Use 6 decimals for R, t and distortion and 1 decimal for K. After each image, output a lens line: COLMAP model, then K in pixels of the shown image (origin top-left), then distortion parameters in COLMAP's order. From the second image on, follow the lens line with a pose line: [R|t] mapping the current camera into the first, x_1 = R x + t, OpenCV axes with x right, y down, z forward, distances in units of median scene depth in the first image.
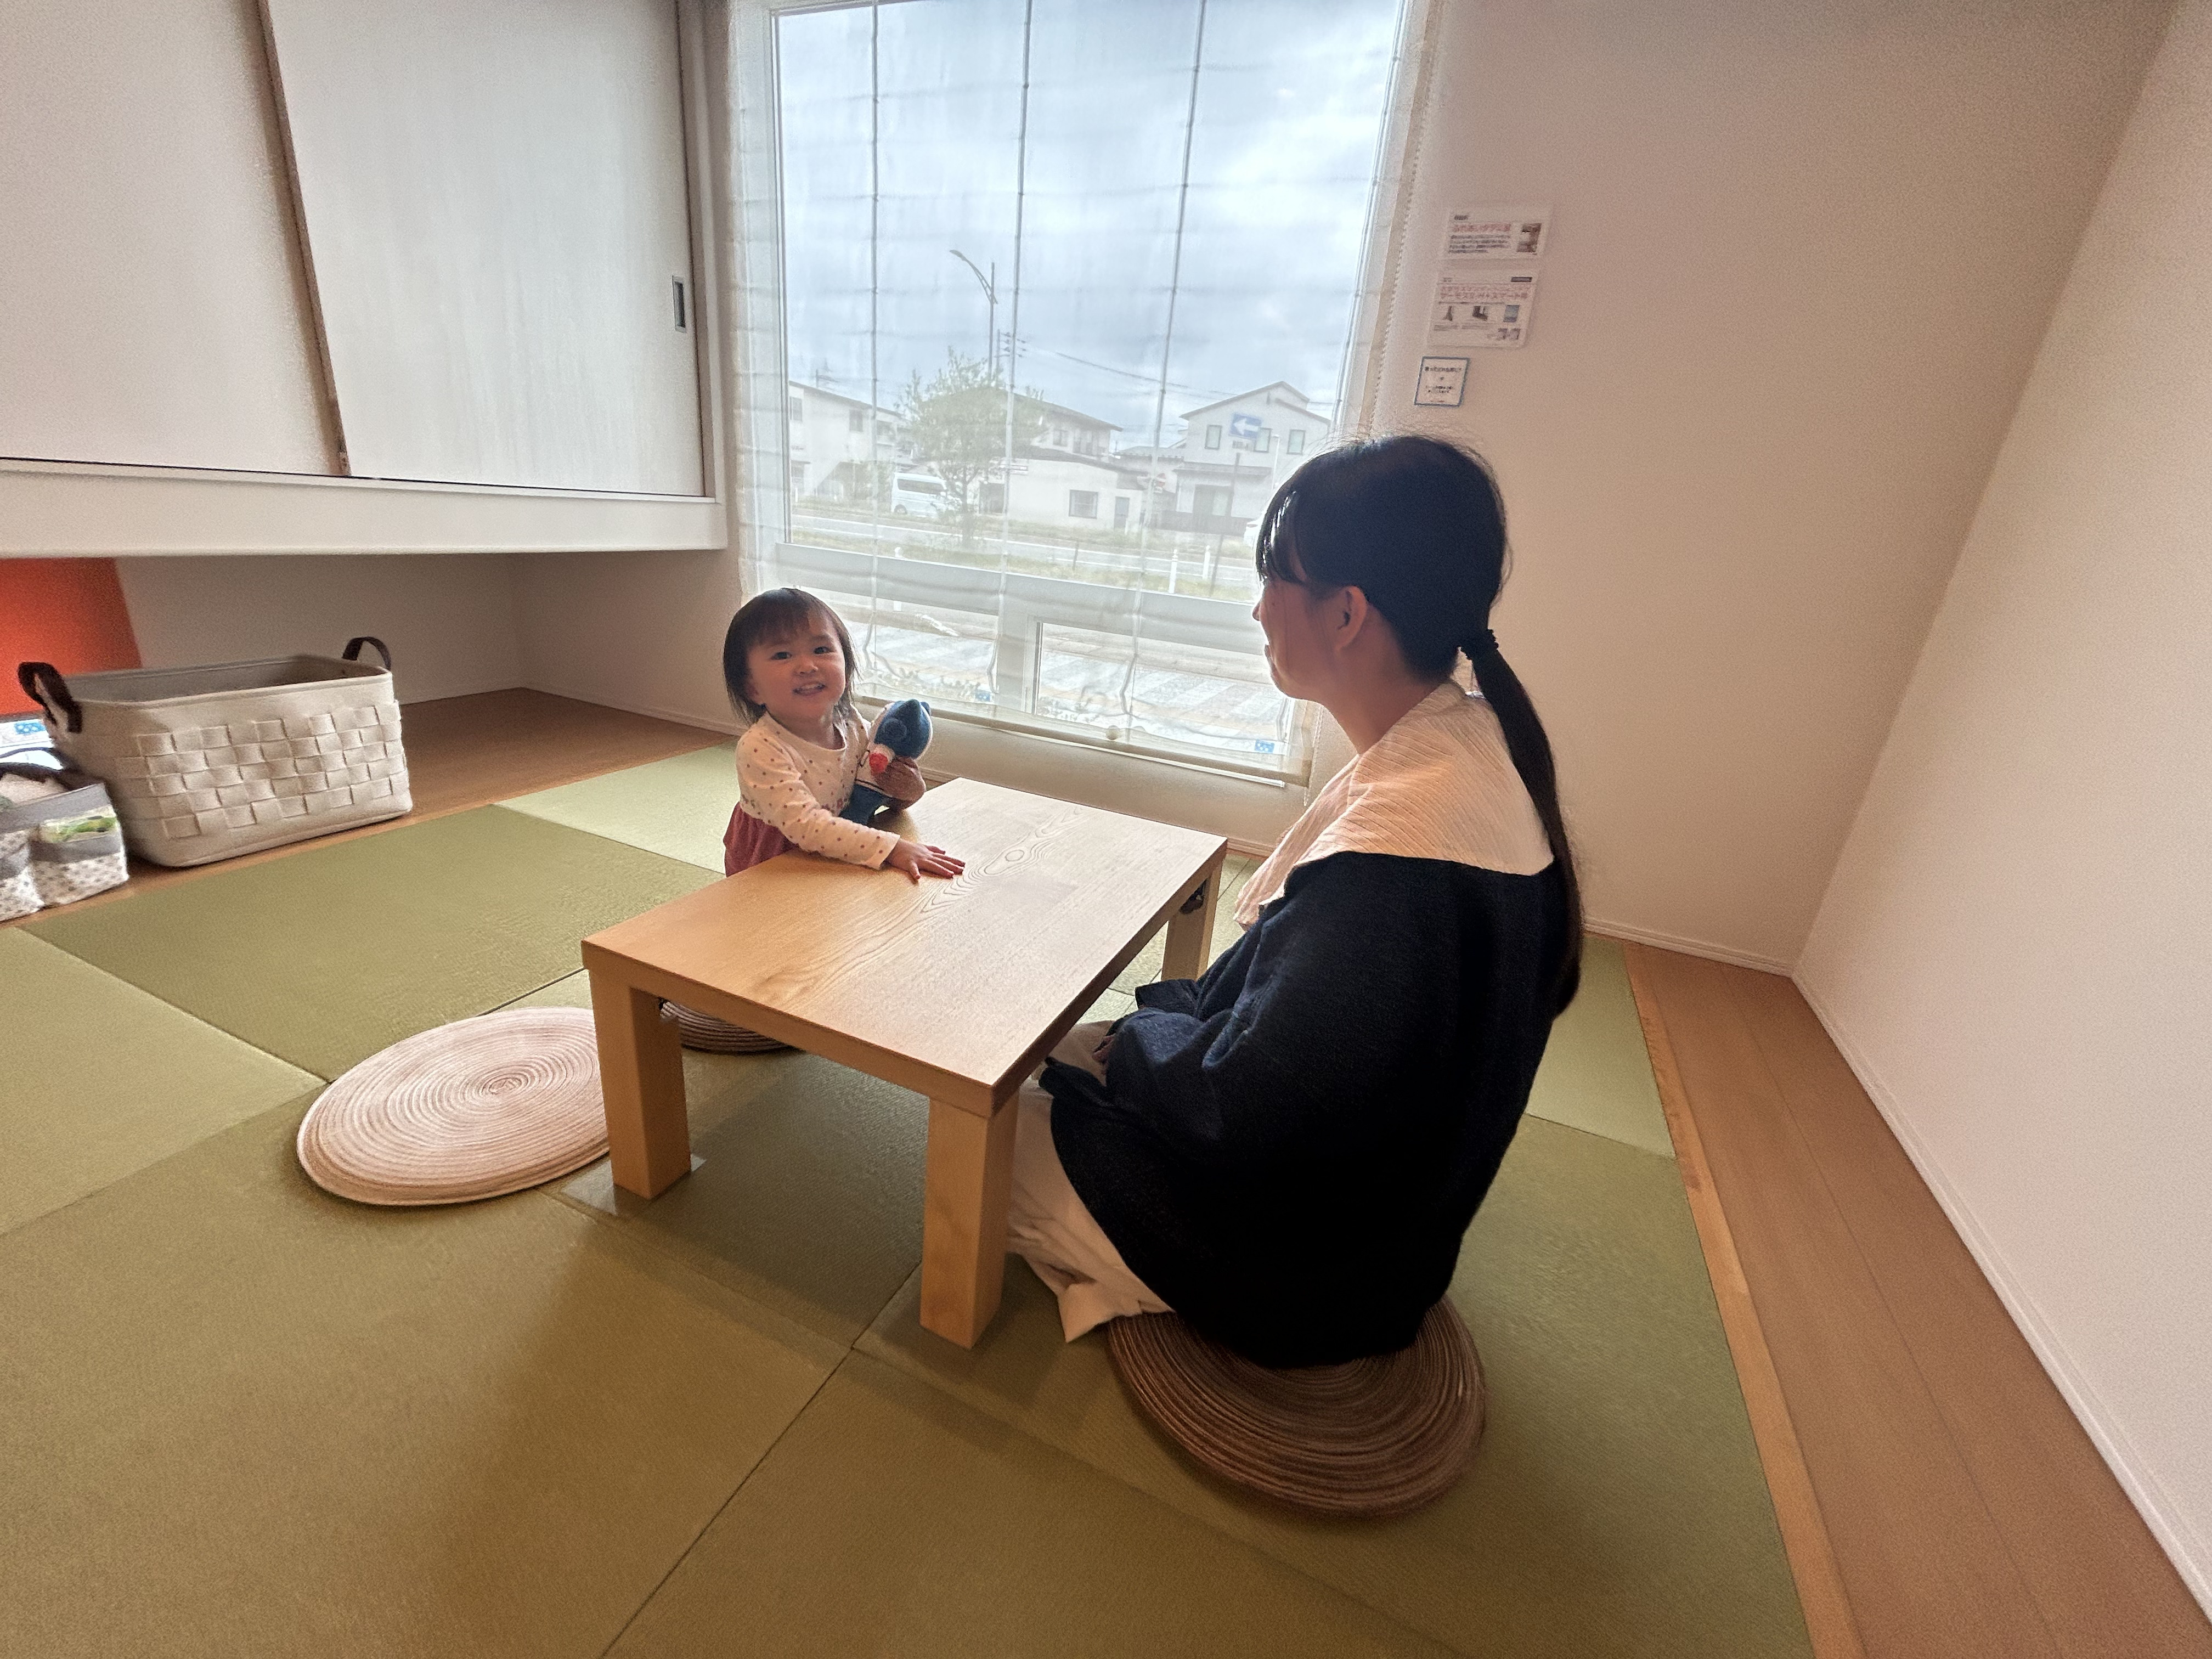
lens RADIAL K [[897.9, 0, 1096.9], [0, 897.9, 845.8], [0, 0, 1]] dist [-0.000513, -0.000029]
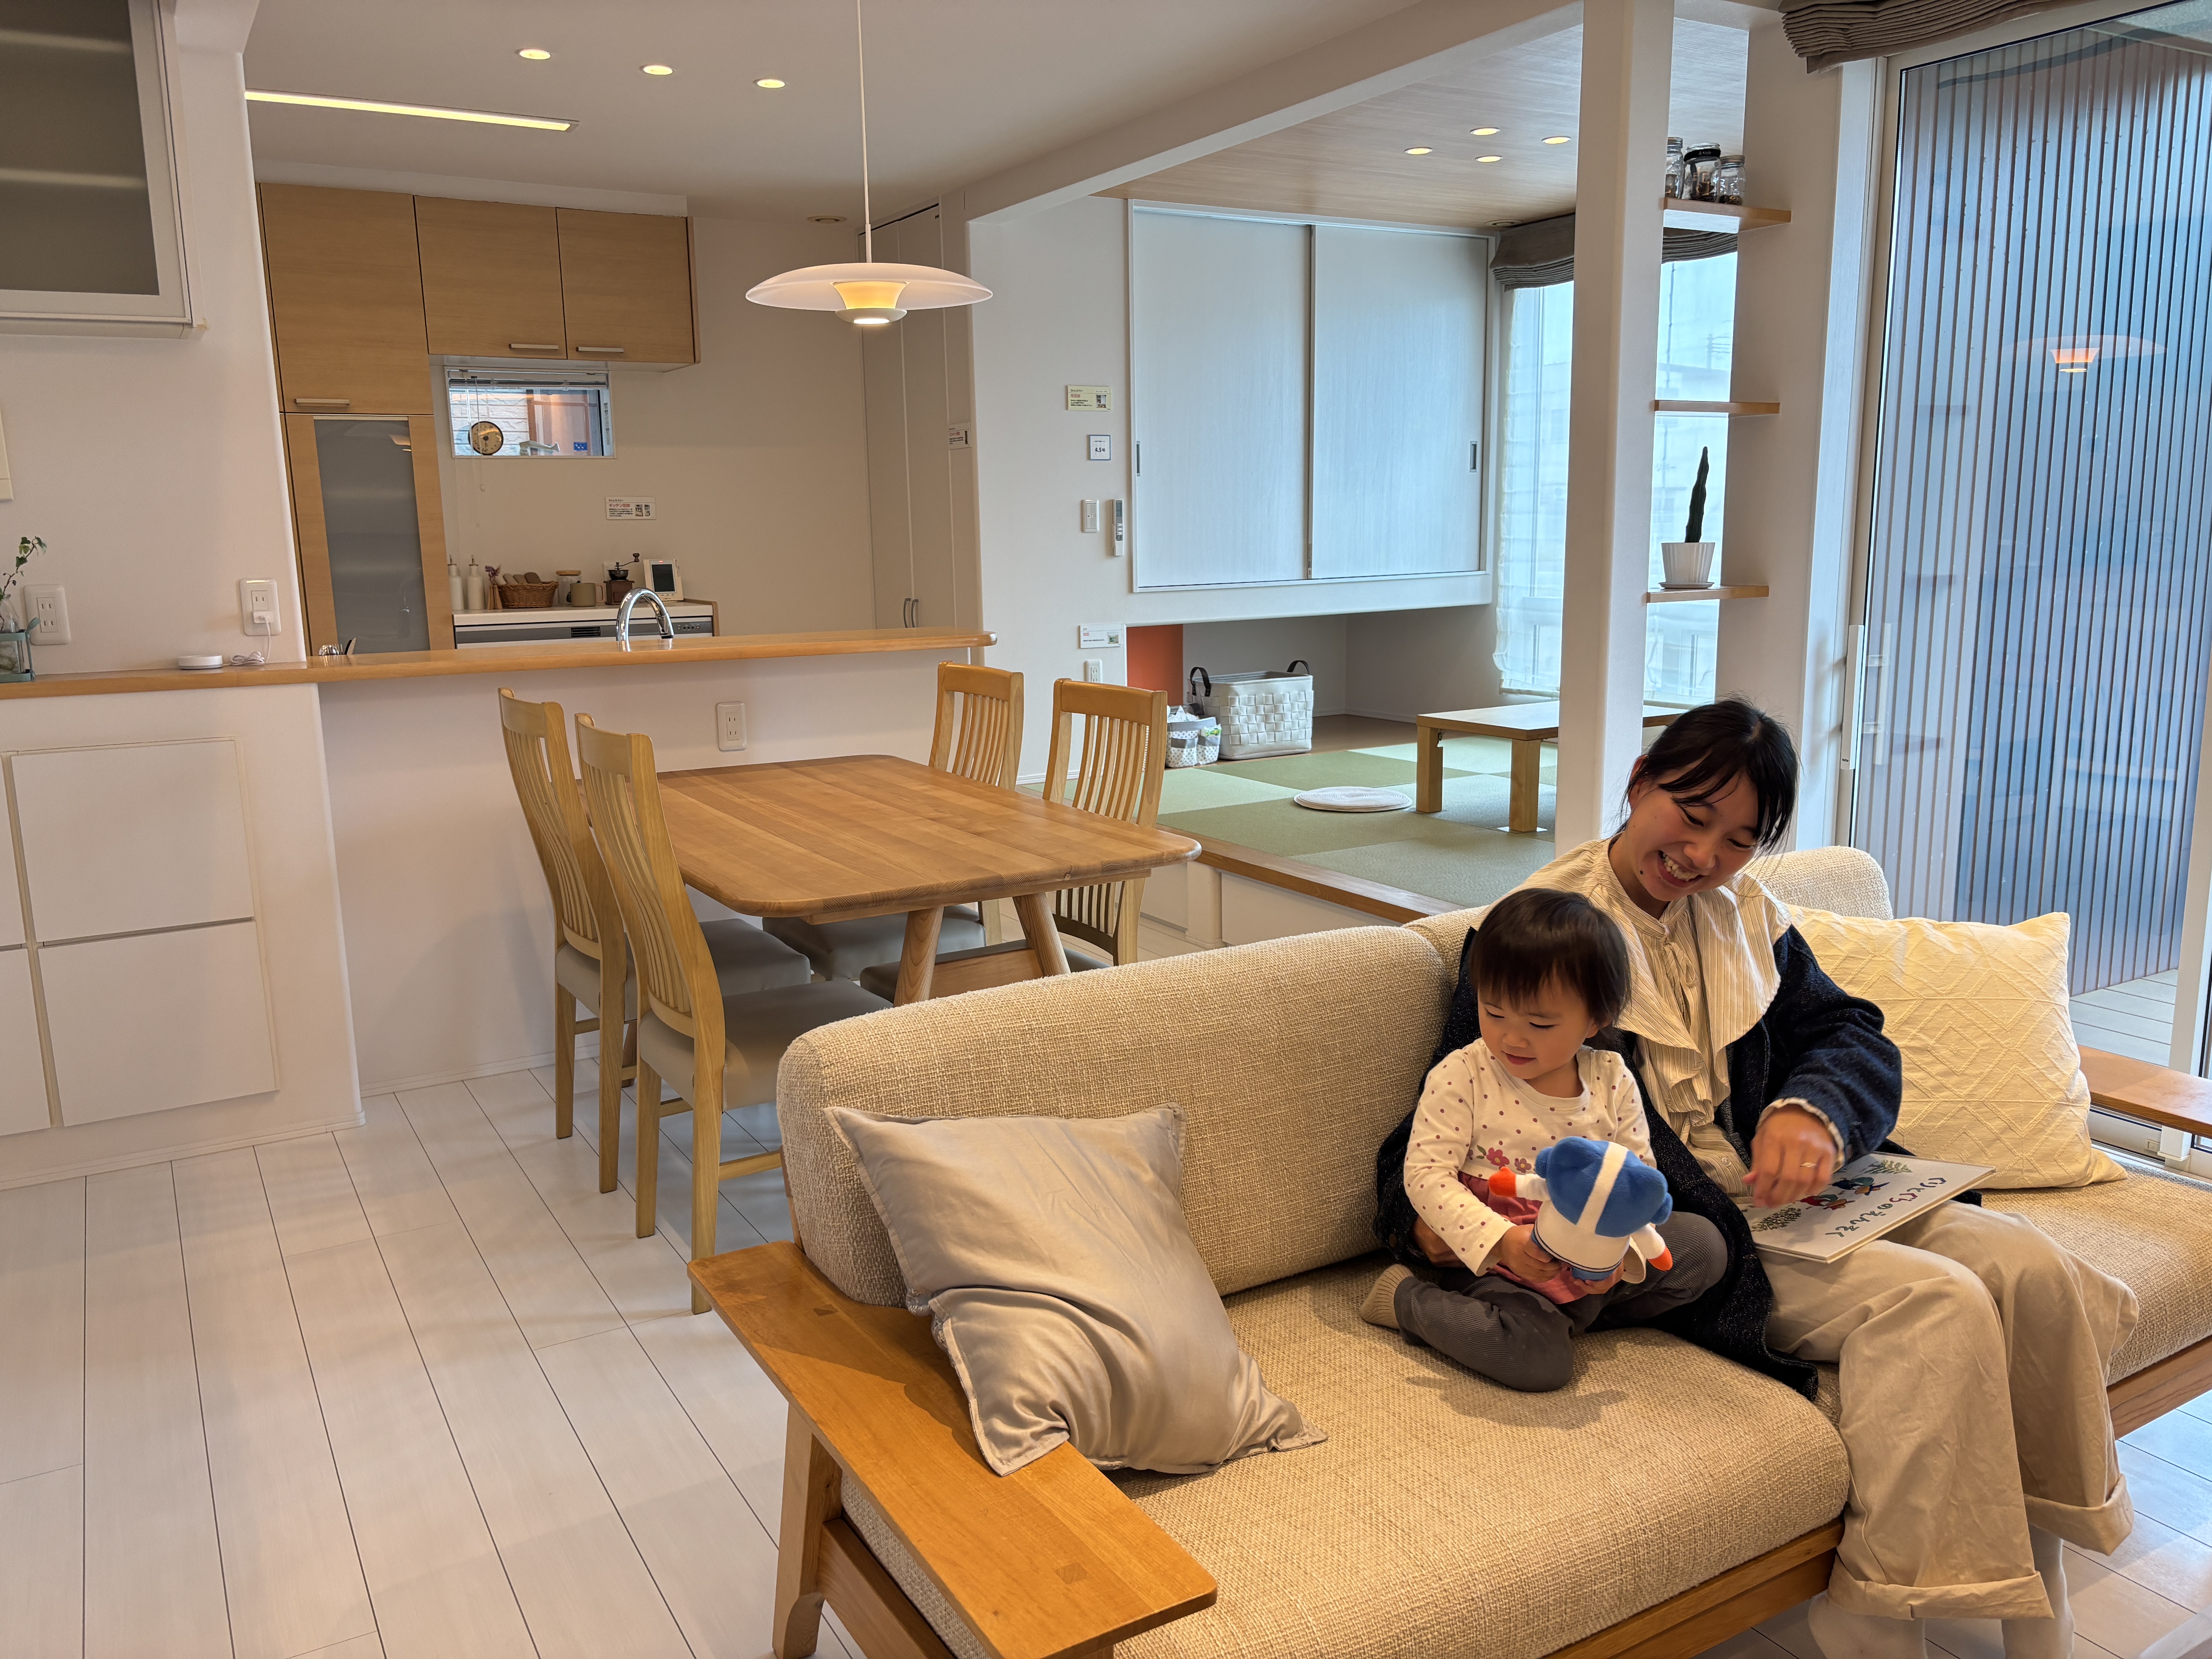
lens RADIAL K [[1678.3, 0, 1099.3], [0, 1678.3, 829.5], [0, 0, 1]] dist [0.008710, 0.000726]
pose [[0.805753, -0.002727, -0.592246, 0.942056], [-0.117442, 0.979396, -0.164289, 0.754252], [0.580491, 0.201931, 0.788831, -1.976778]]
